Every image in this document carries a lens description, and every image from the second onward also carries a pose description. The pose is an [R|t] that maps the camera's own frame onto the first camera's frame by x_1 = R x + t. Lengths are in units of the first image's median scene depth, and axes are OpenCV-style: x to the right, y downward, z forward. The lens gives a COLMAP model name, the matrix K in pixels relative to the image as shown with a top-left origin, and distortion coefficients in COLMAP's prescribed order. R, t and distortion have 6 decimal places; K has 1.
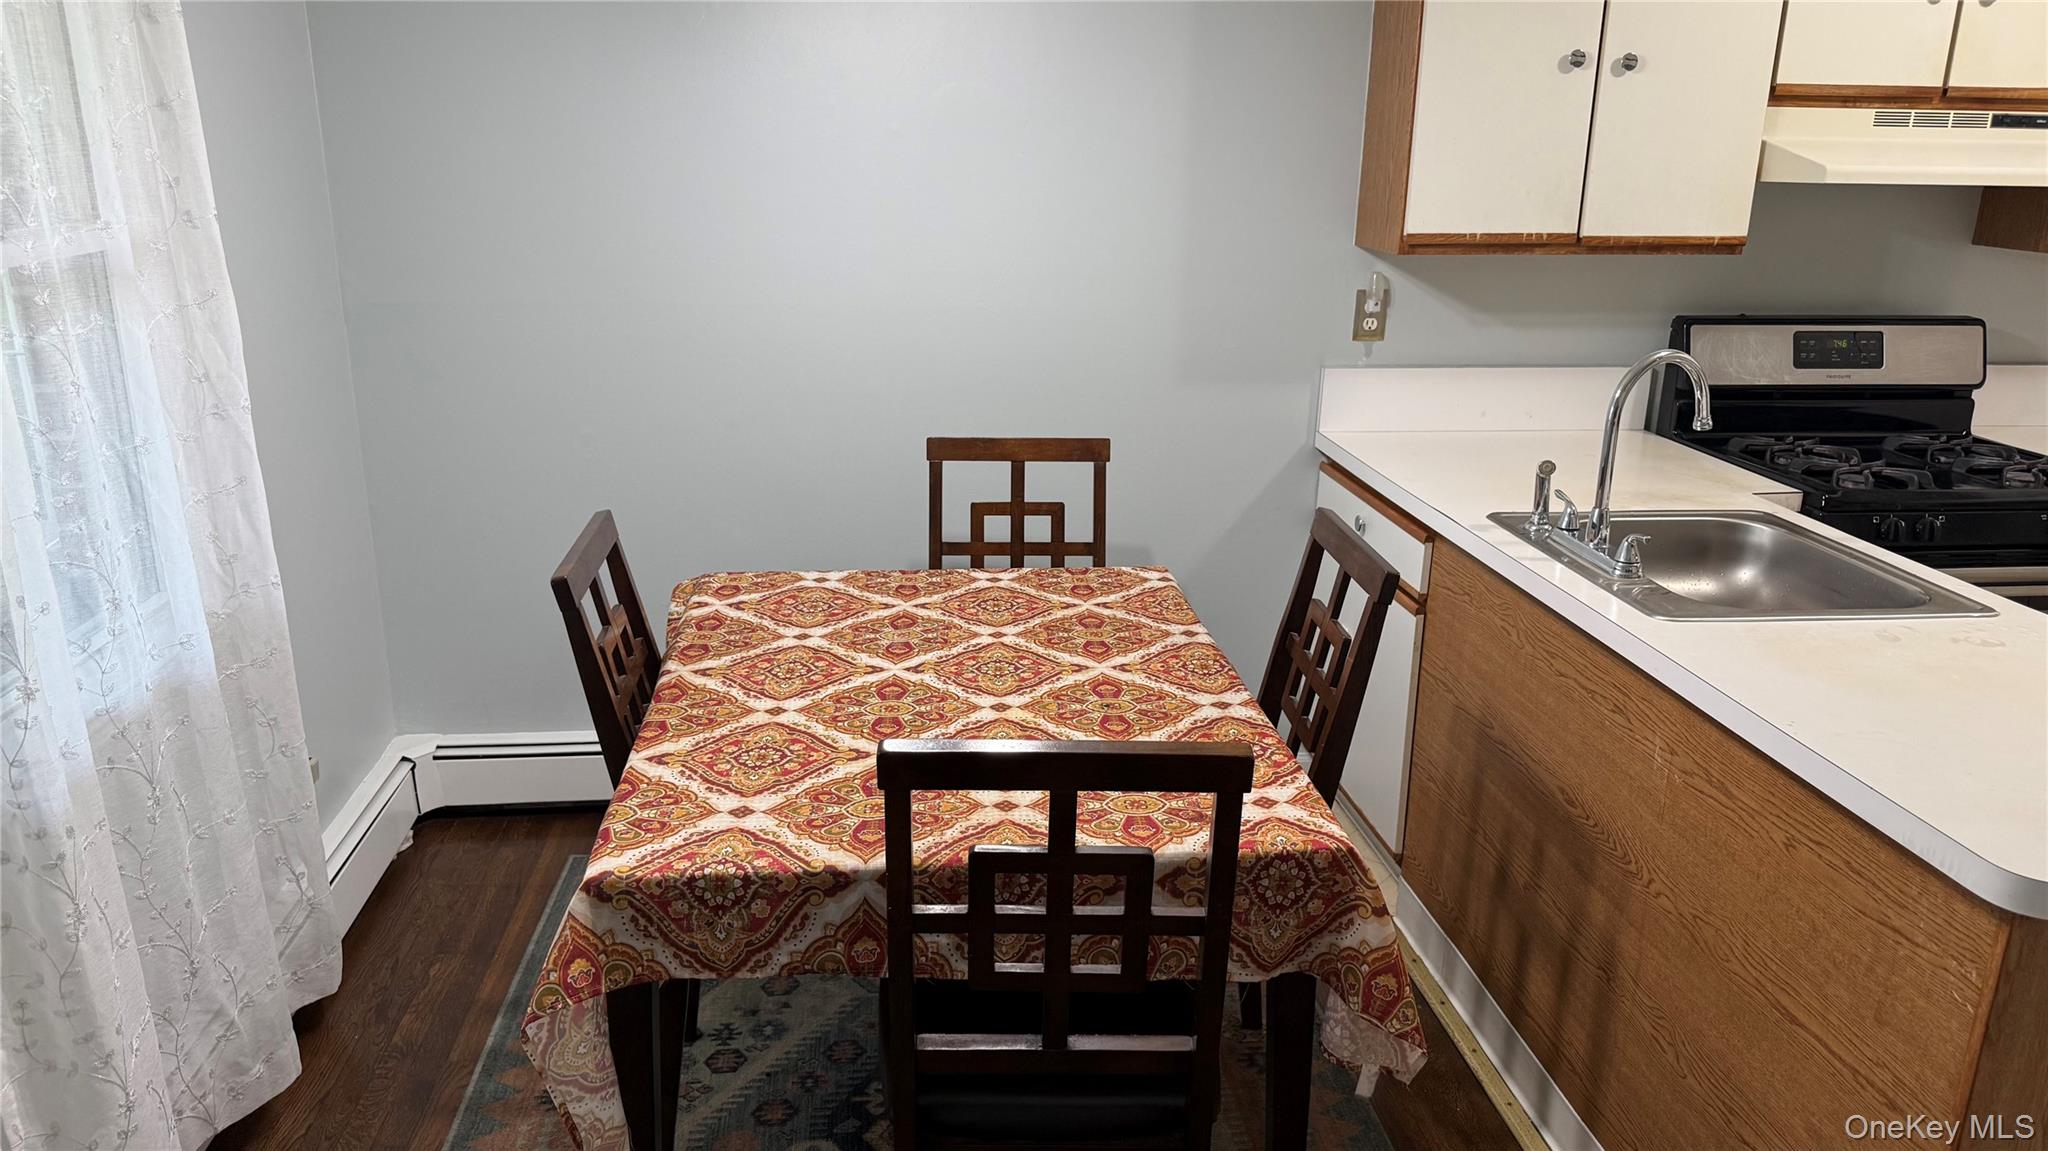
lens RADIAL K [[1455.0, 0, 1024.0], [0, 1455.0, 575.5], [0, 0, 1]] dist [0.150256, -0.215422]
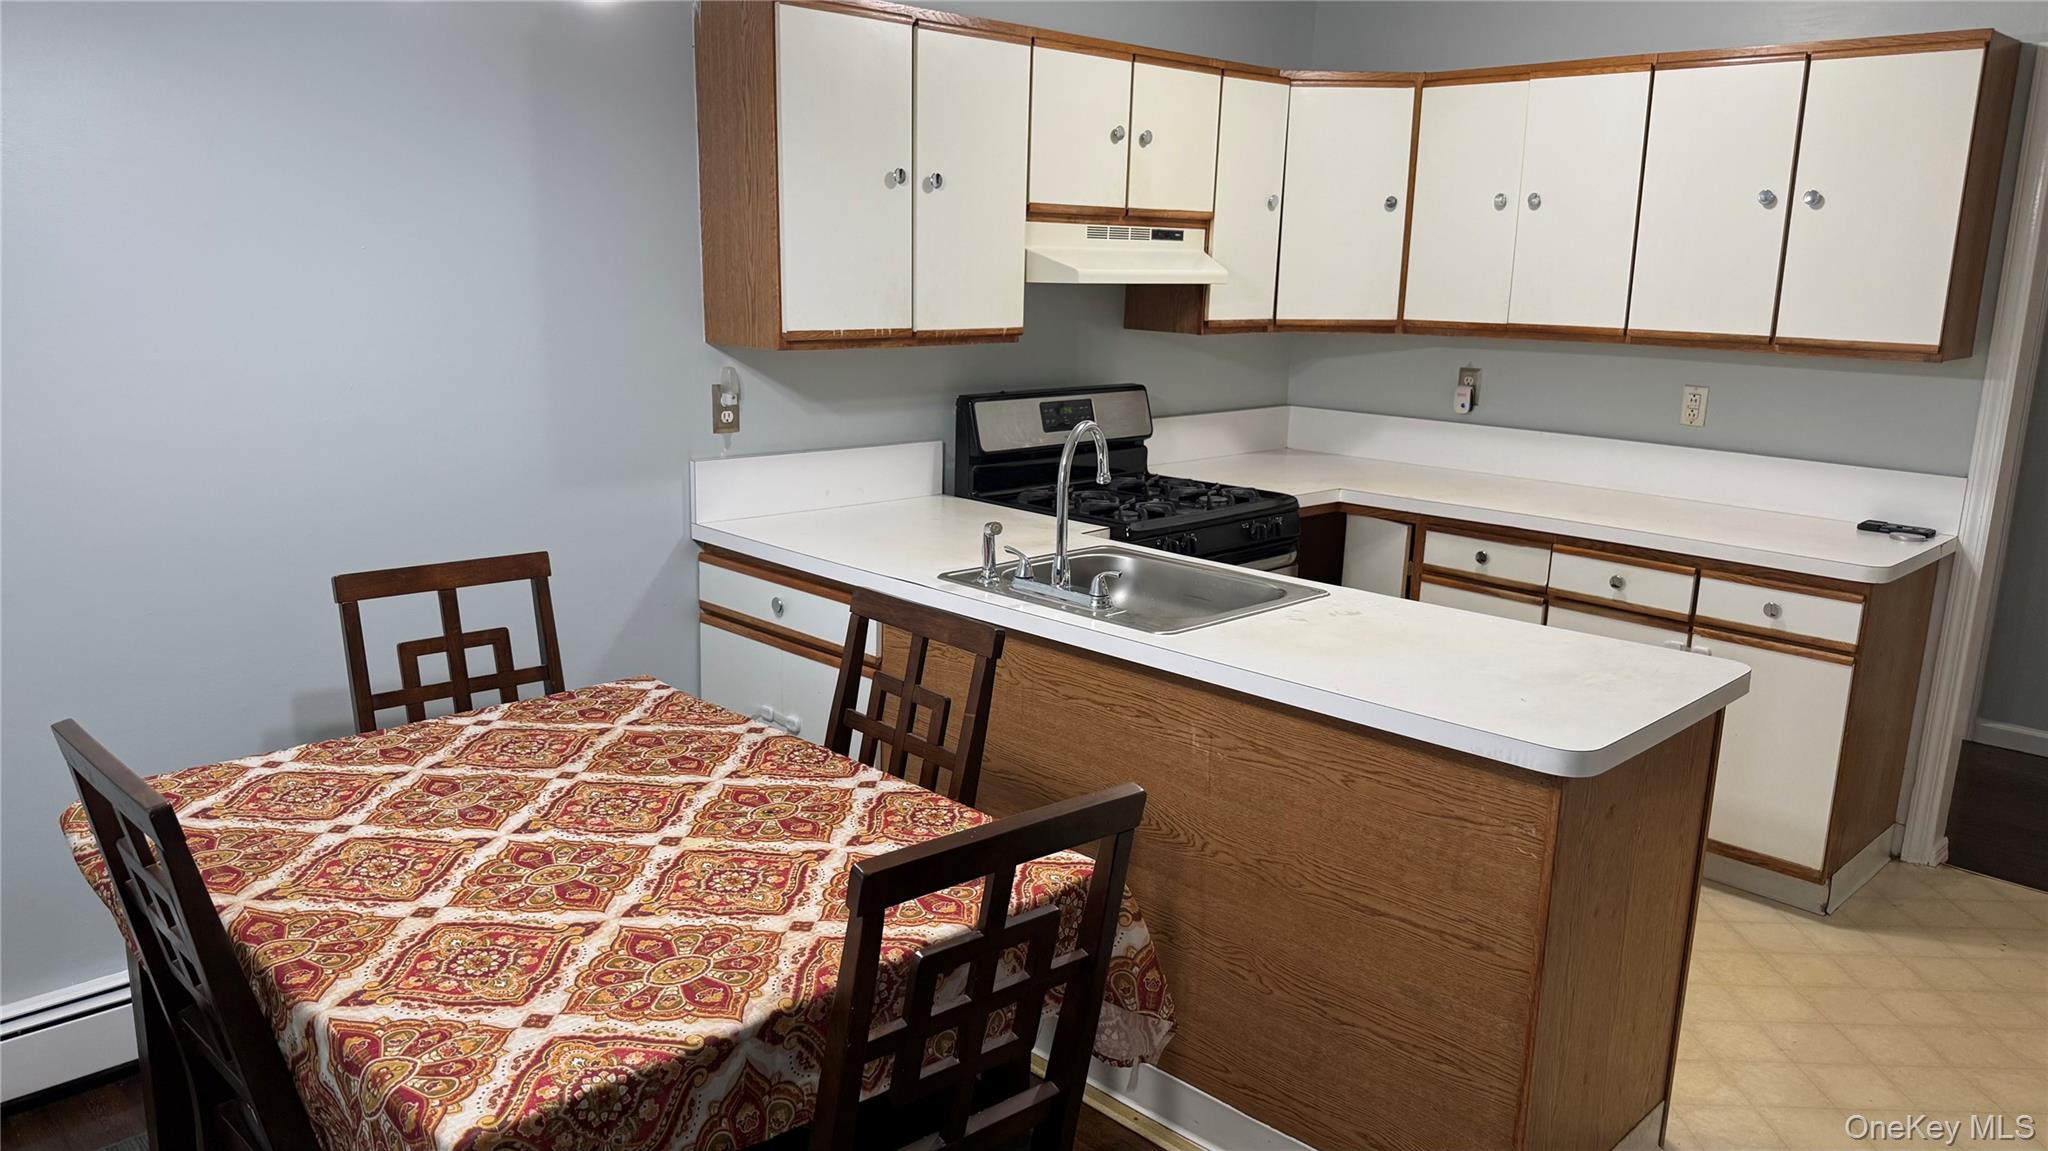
lens RADIAL K [[1452.7, 0, 1024.0], [0, 1452.7, 575.5], [0, 0, 1]] dist [0.146173, -0.264890]
pose [[0.775611, -0.133053, 0.617029, -0.334318], [0.169809, 0.985477, -0.000948, -0.031154], [-0.607941, 0.105512, 0.786940, 0.093885]]
